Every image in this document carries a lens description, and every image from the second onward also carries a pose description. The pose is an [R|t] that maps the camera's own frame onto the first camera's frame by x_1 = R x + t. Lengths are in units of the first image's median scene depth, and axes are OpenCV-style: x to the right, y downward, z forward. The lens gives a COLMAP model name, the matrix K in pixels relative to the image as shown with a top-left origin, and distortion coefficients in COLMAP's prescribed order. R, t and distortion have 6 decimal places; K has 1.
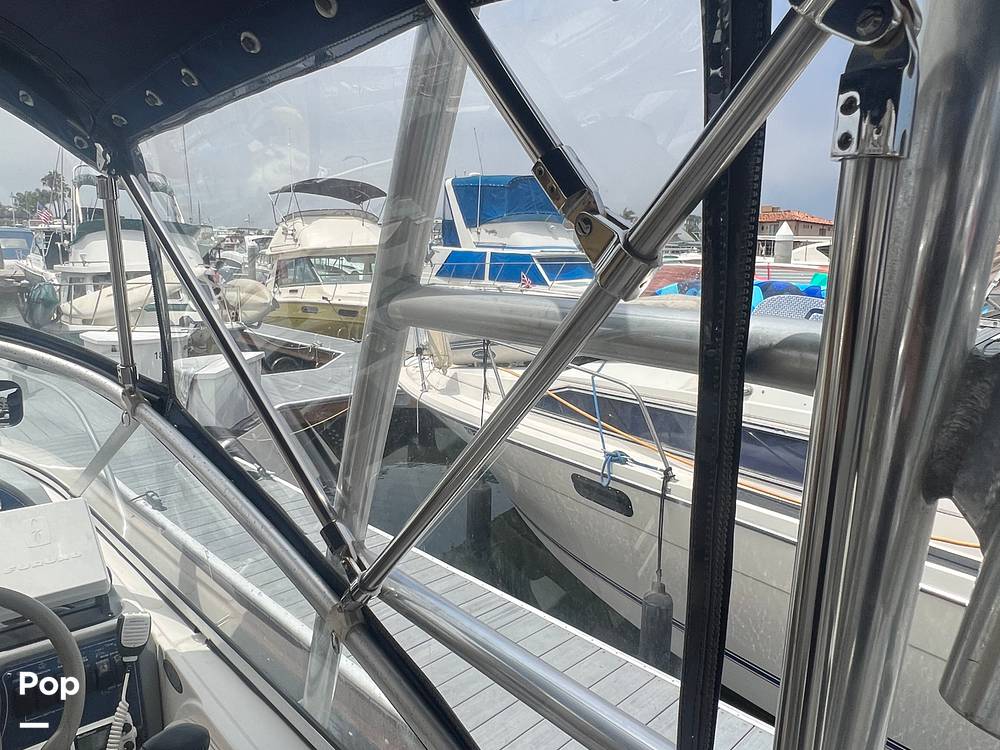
lens RADIAL K [[544.9, 0, 500.1], [0, 544.9, 364.2], [0, 0, 1]] dist [-0.002542, -0.001665]
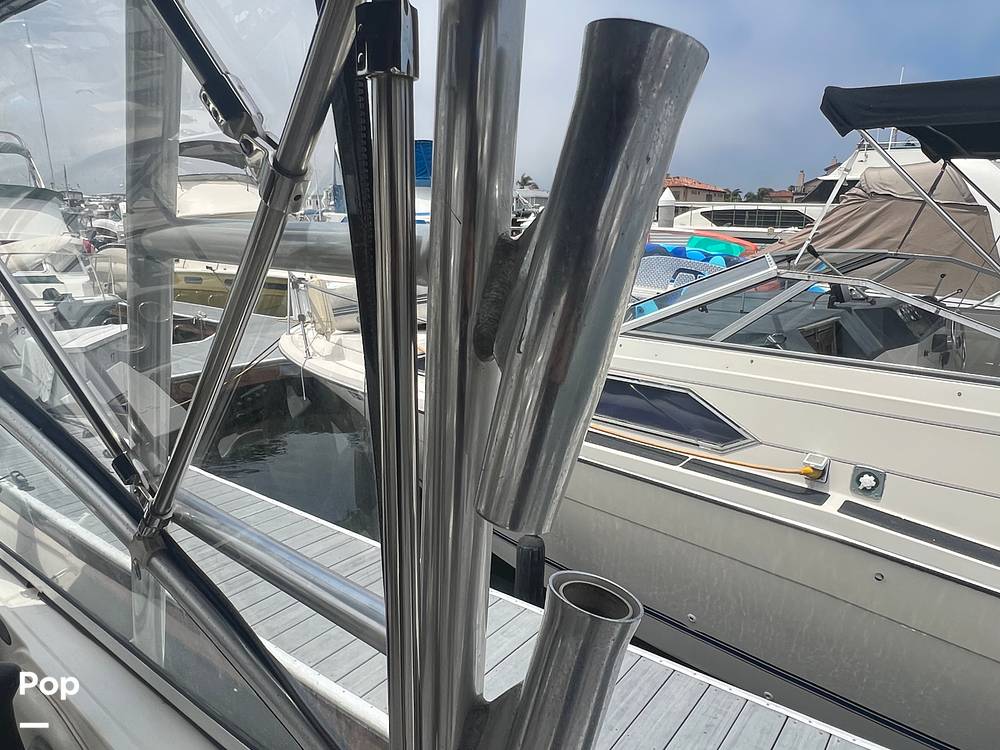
lens RADIAL K [[552.2, 0, 500.0], [0, 552.2, 375.0], [0, 0, 1]] dist [0.000743, 0.001343]
pose [[0.993280, -0.035350, 0.110203, 0.185435], [0.028799, 0.997754, 0.060482, 0.057627], [-0.112093, -0.056902, 0.992067, -0.079267]]
